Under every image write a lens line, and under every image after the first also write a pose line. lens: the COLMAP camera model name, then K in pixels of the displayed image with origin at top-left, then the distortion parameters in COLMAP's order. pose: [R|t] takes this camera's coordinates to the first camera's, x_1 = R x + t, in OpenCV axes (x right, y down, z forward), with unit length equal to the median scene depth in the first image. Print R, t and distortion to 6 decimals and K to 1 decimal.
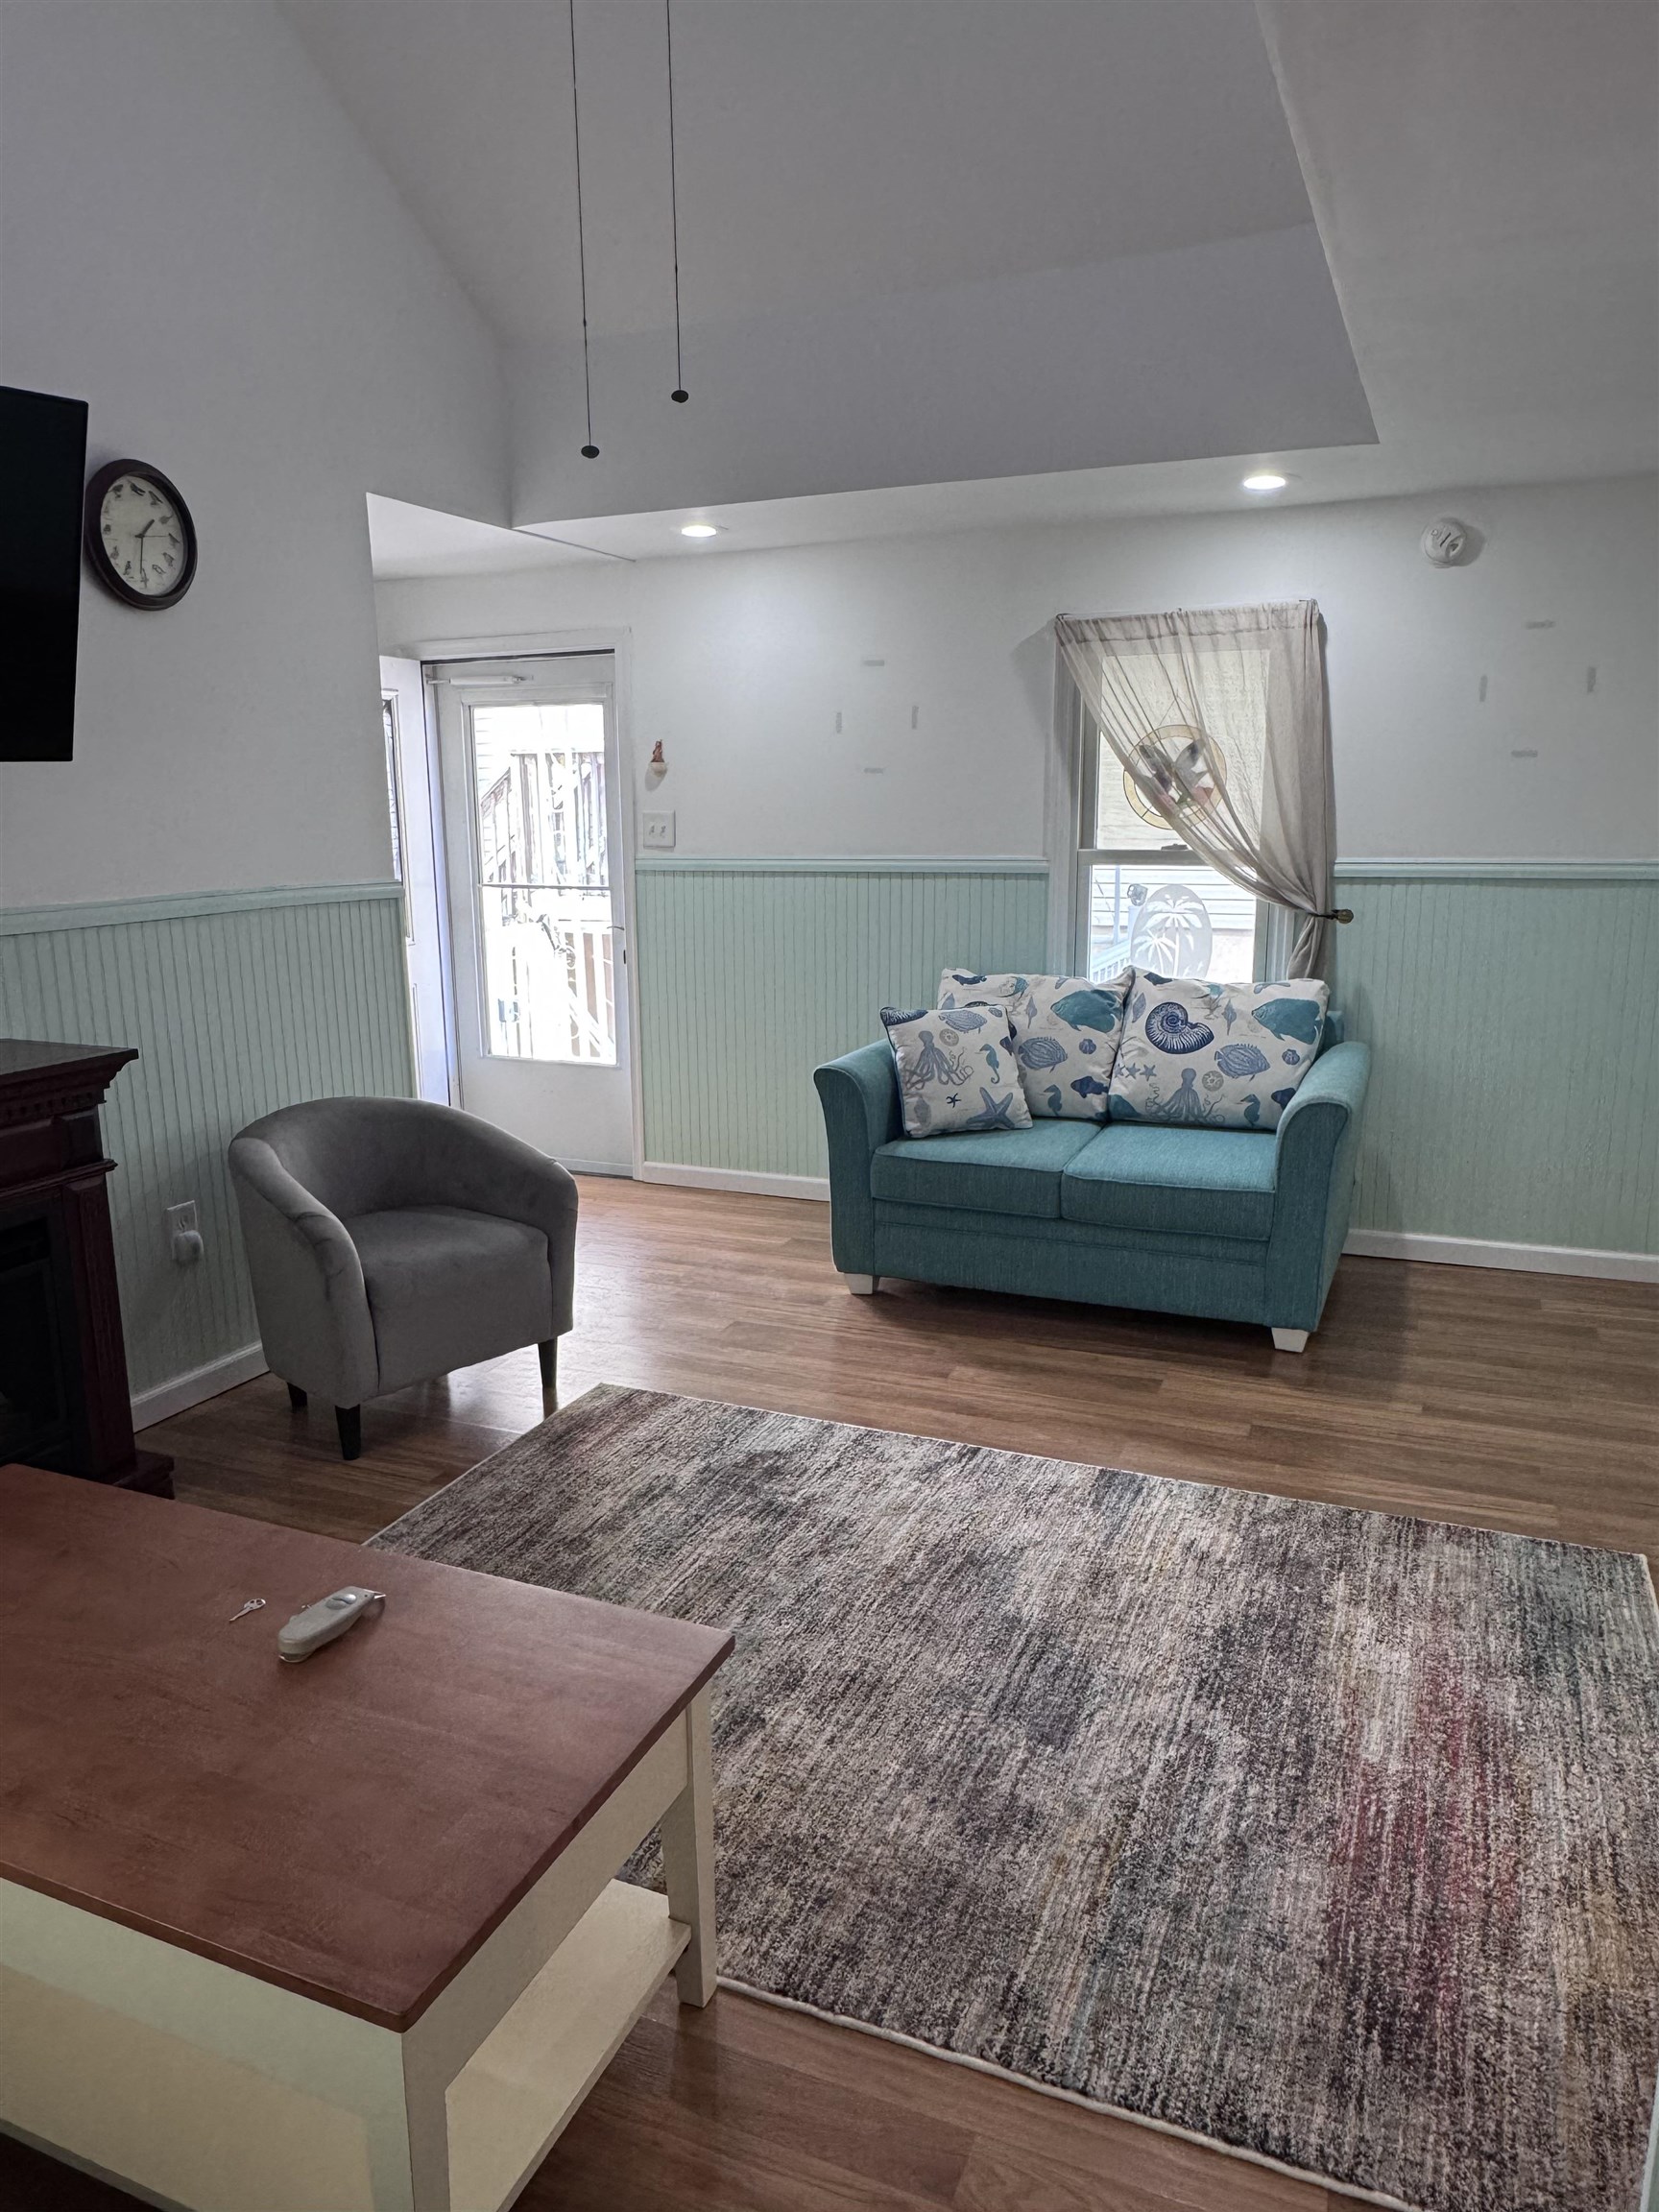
lens RADIAL K [[1441.4, 0, 829.5], [0, 1441.4, 1106.0], [0, 0, 1]] dist [-0.004005, -0.000996]
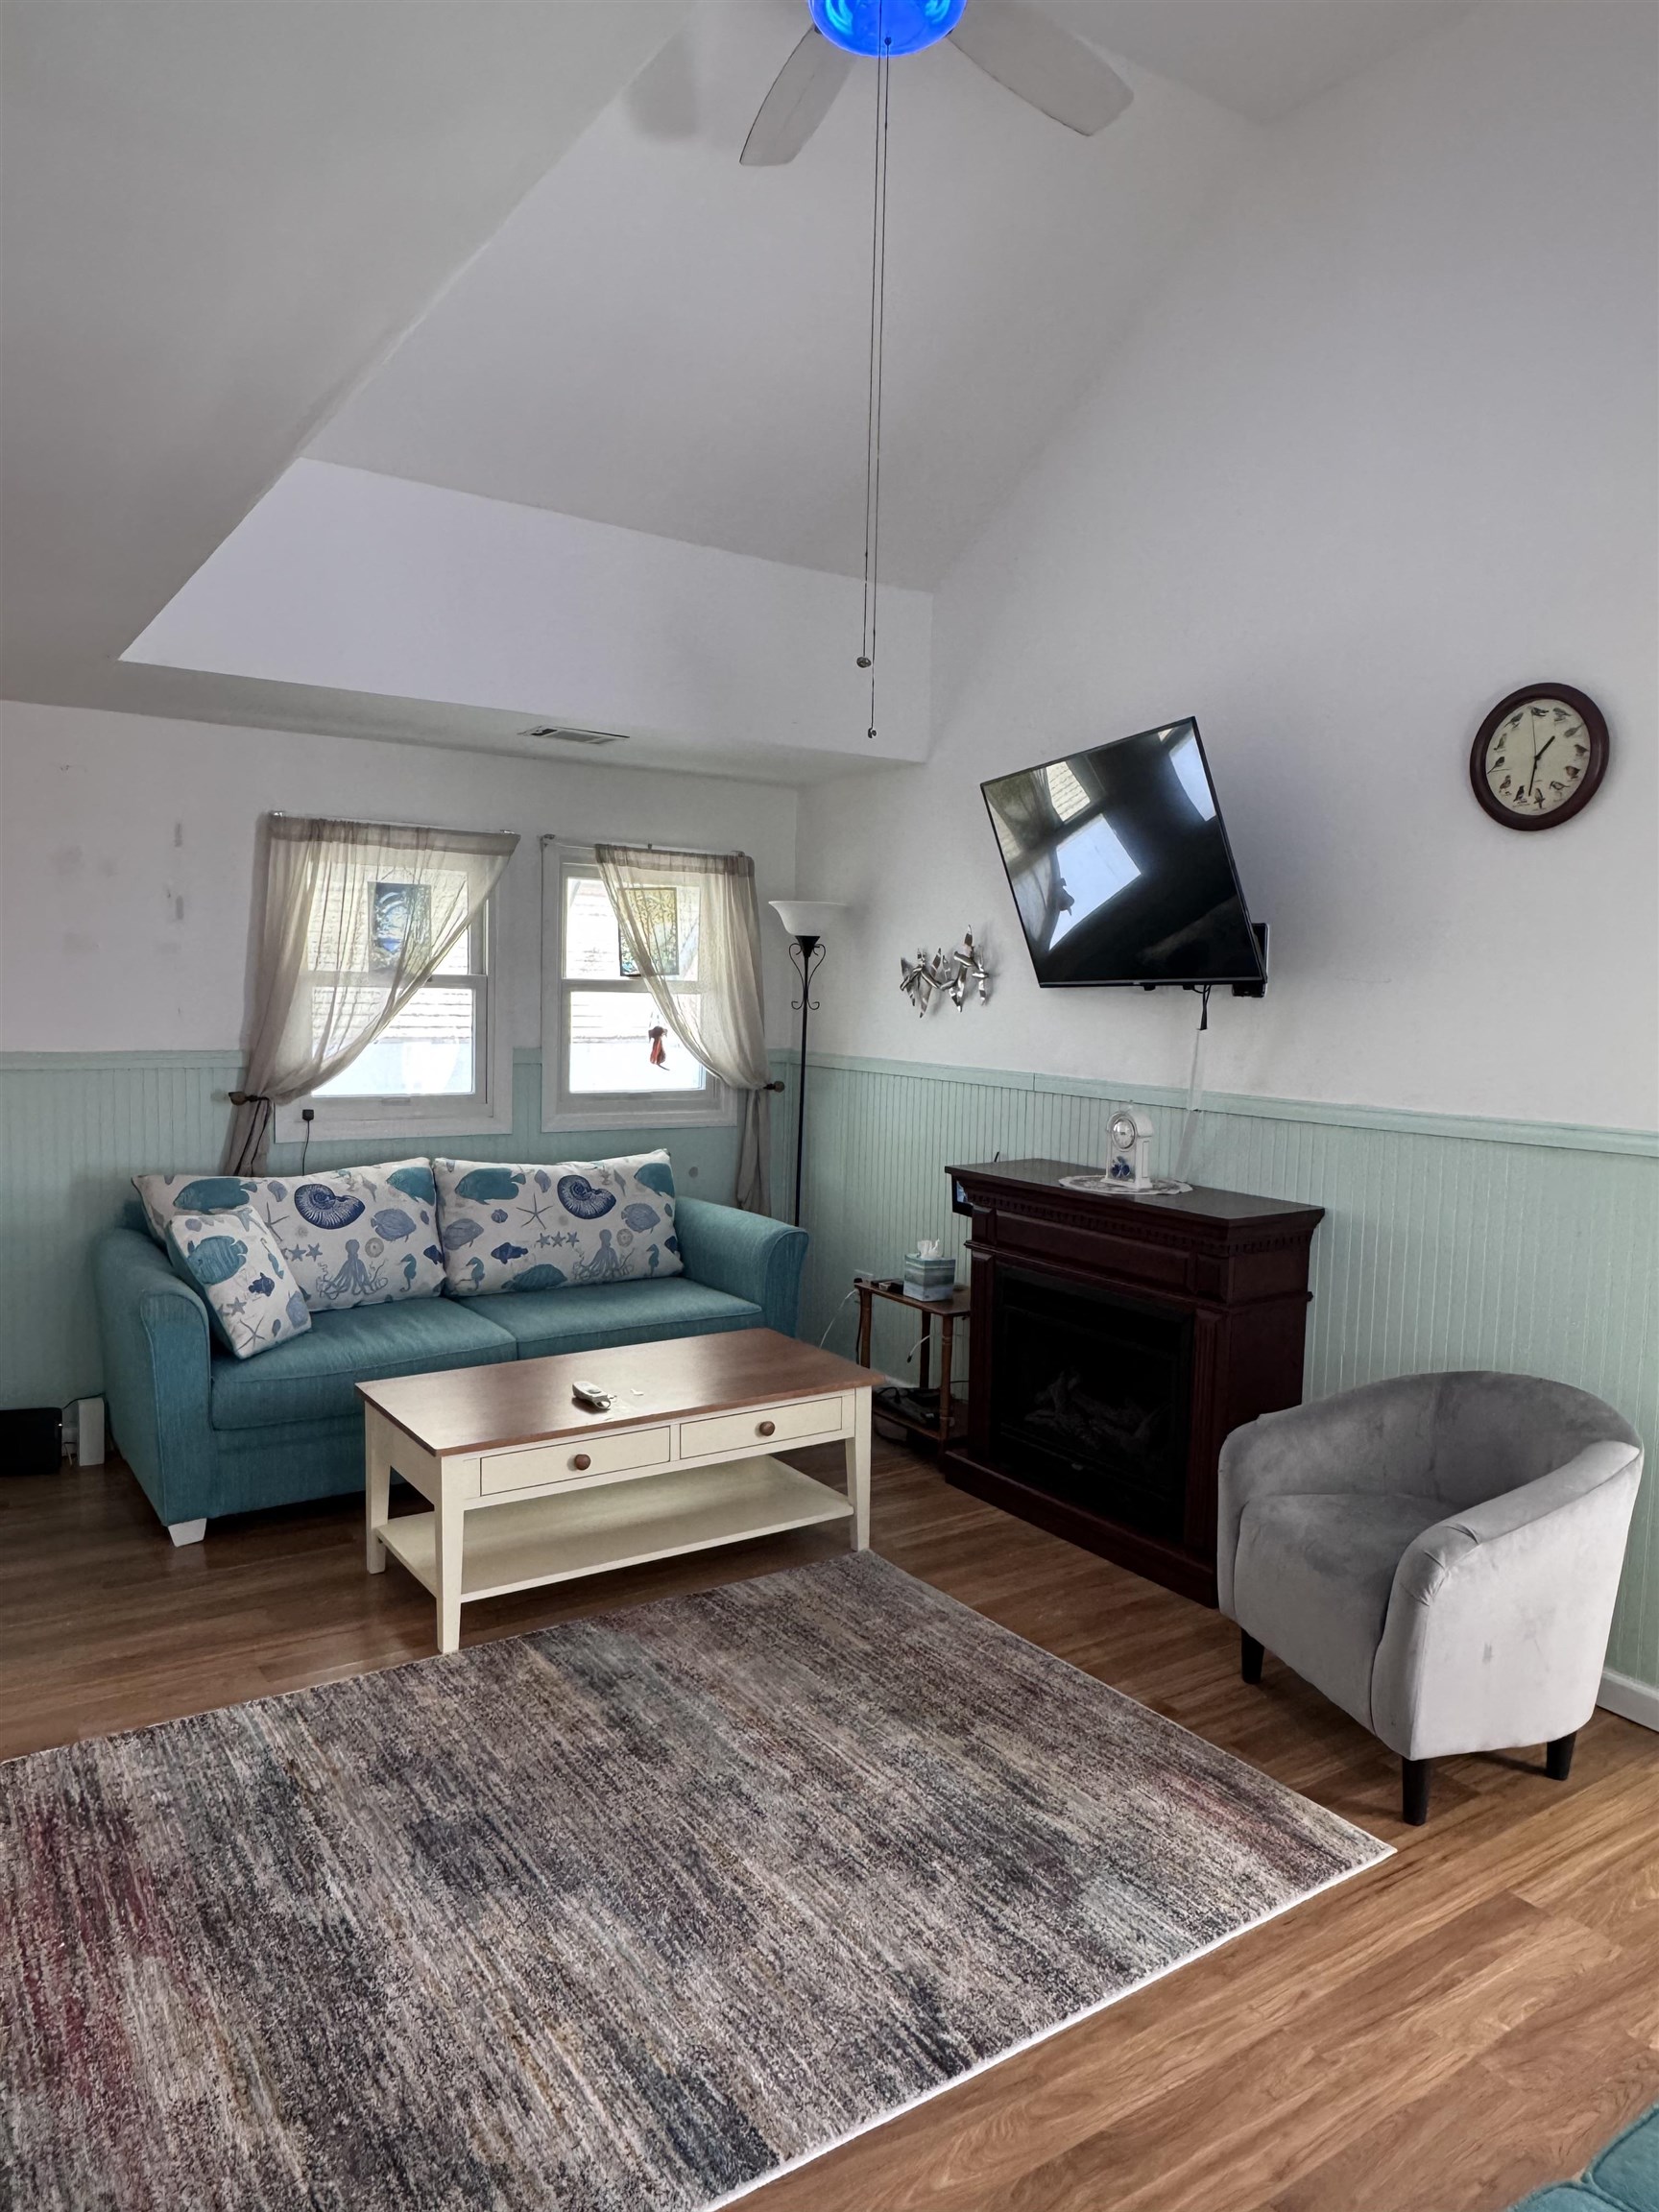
lens RADIAL K [[1464.2, 0, 834.1], [0, 1464.2, 1105.3], [0, 0, 1]] dist [-0.004100, 0.002128]
pose [[-0.535167, 0.064382, -0.842289, 0.827159], [-0.193417, 0.961265, 0.196368, -0.355982], [0.822305, 0.268003, -0.501985, 1.533669]]
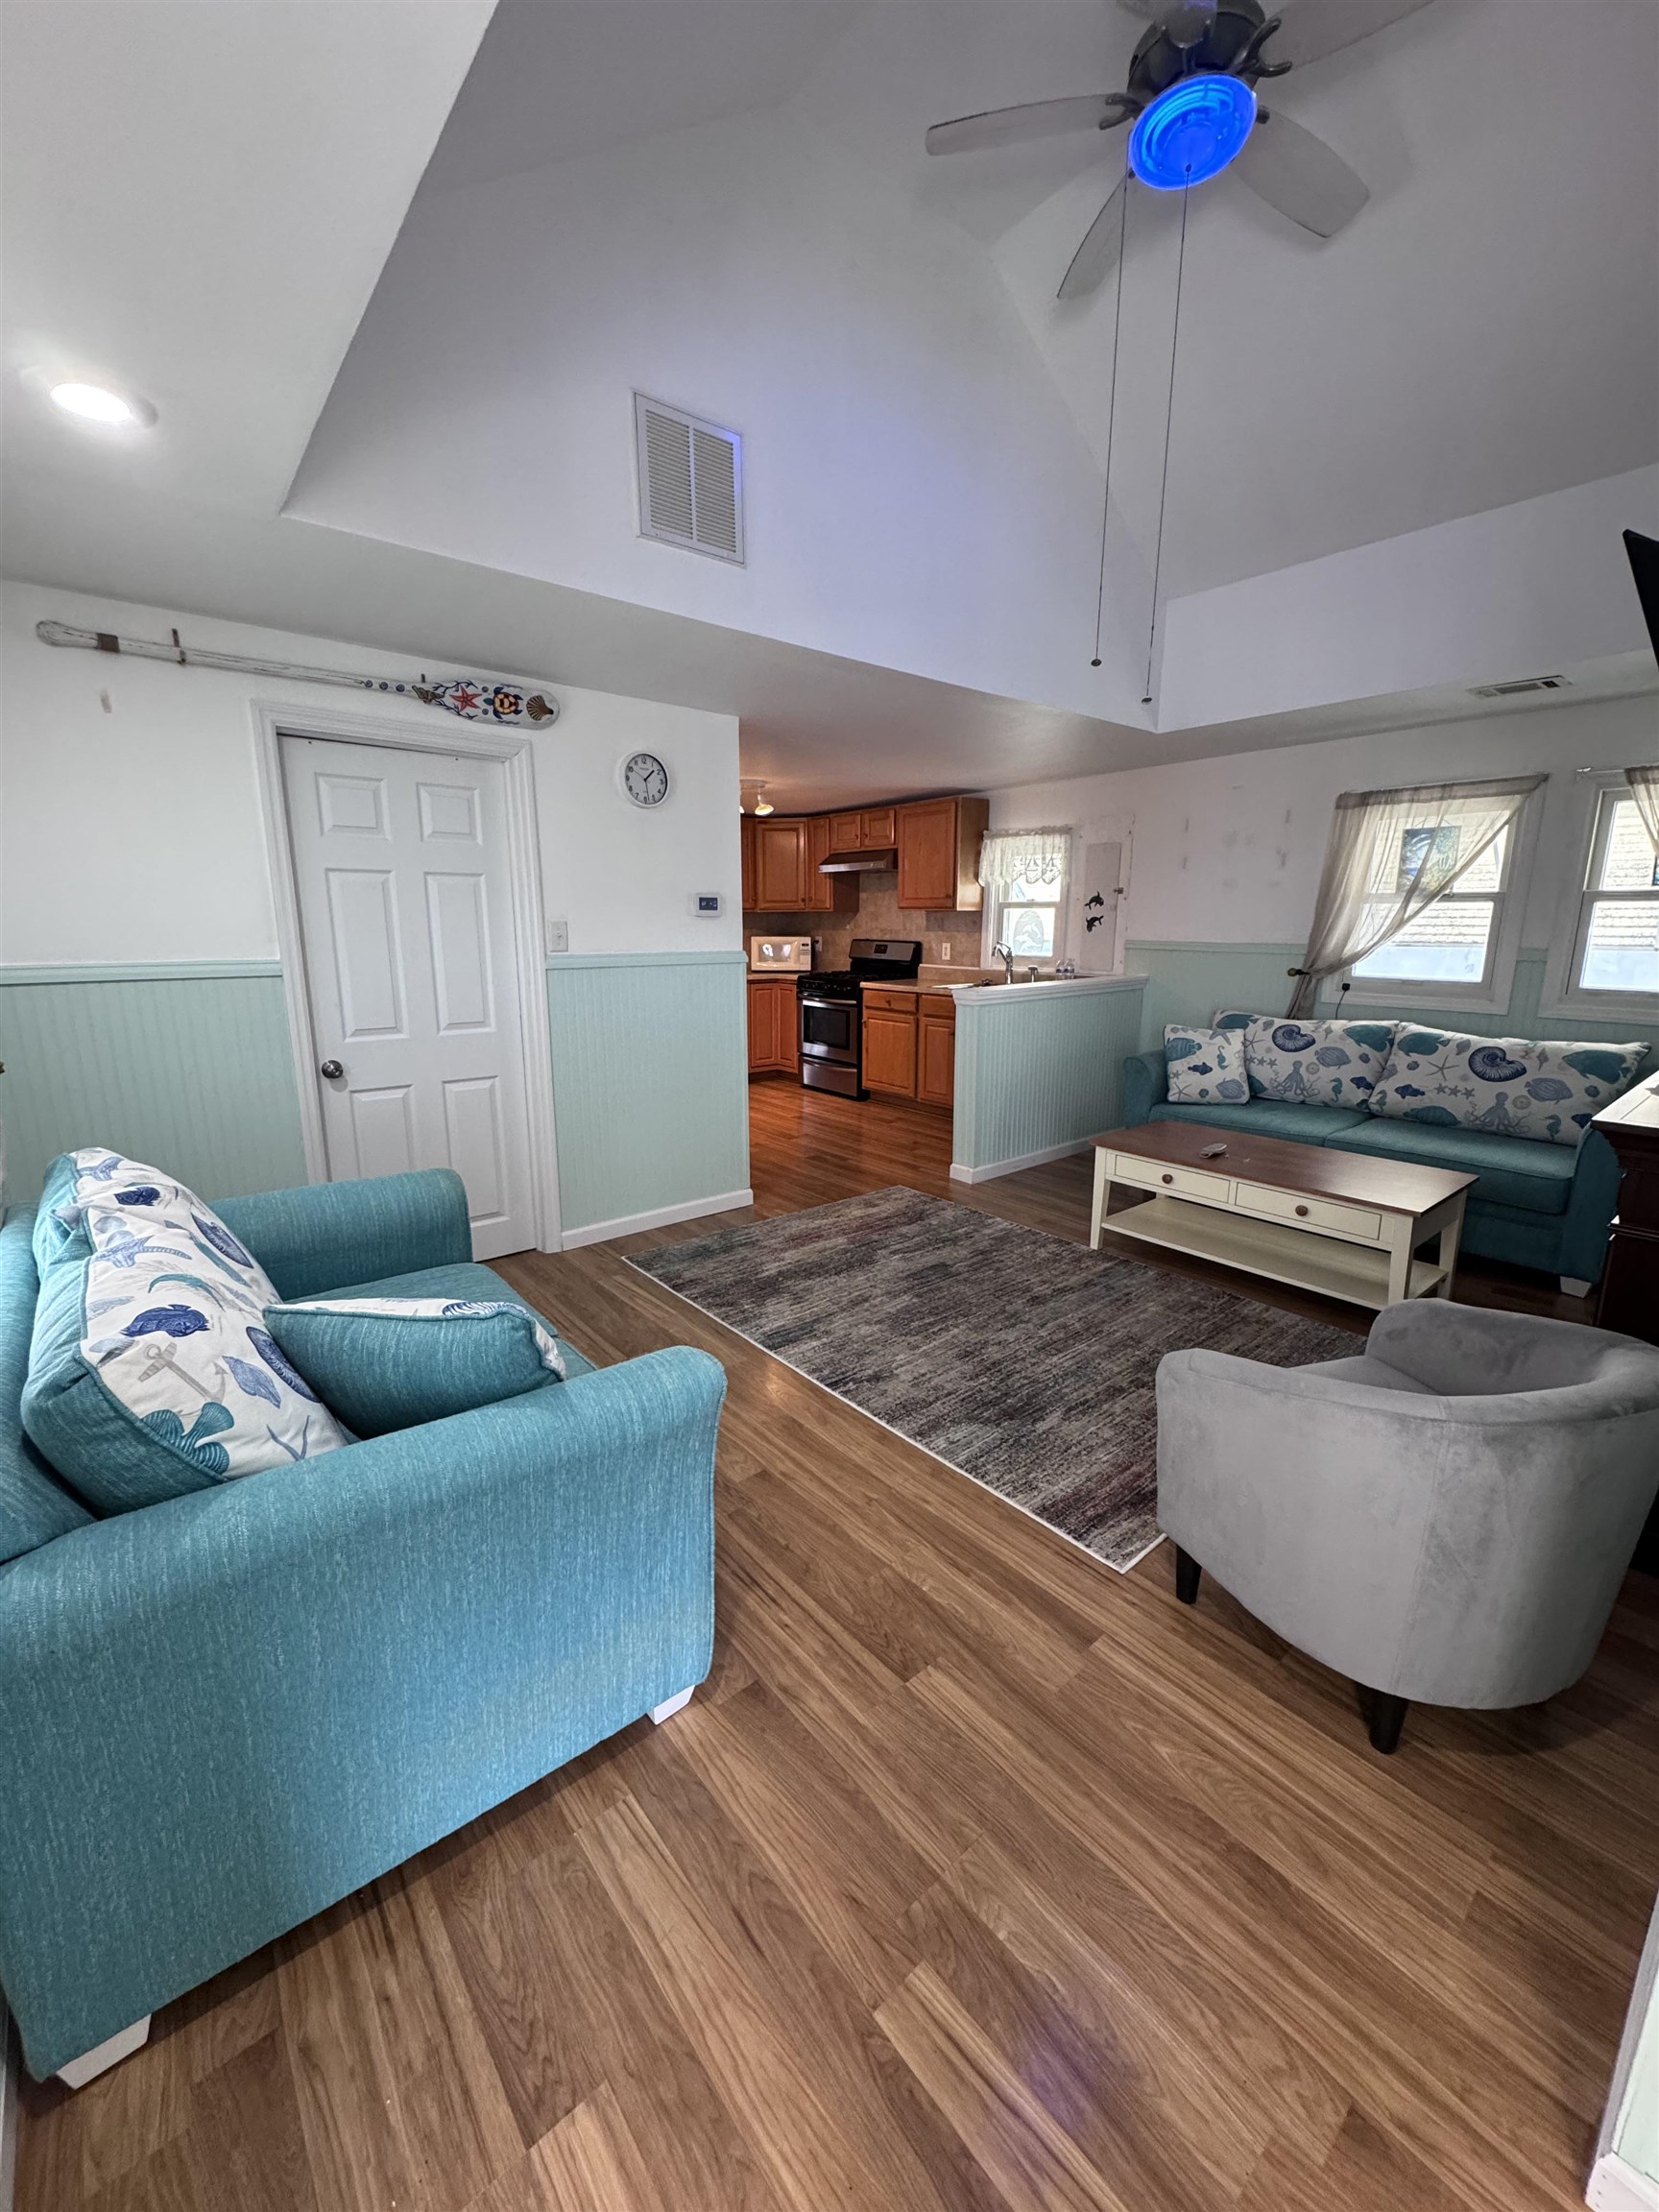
lens RADIAL K [[889.3, 0, 832.4], [0, 889.3, 1109.2], [0, 0, 1]] dist [-0.005672, 0.000377]
pose [[-0.891000, -0.088308, 0.445331, -0.321973], [0.100055, 0.918589, 0.382340, -0.410157], [-0.442840, 0.385222, -0.809627, 2.067839]]
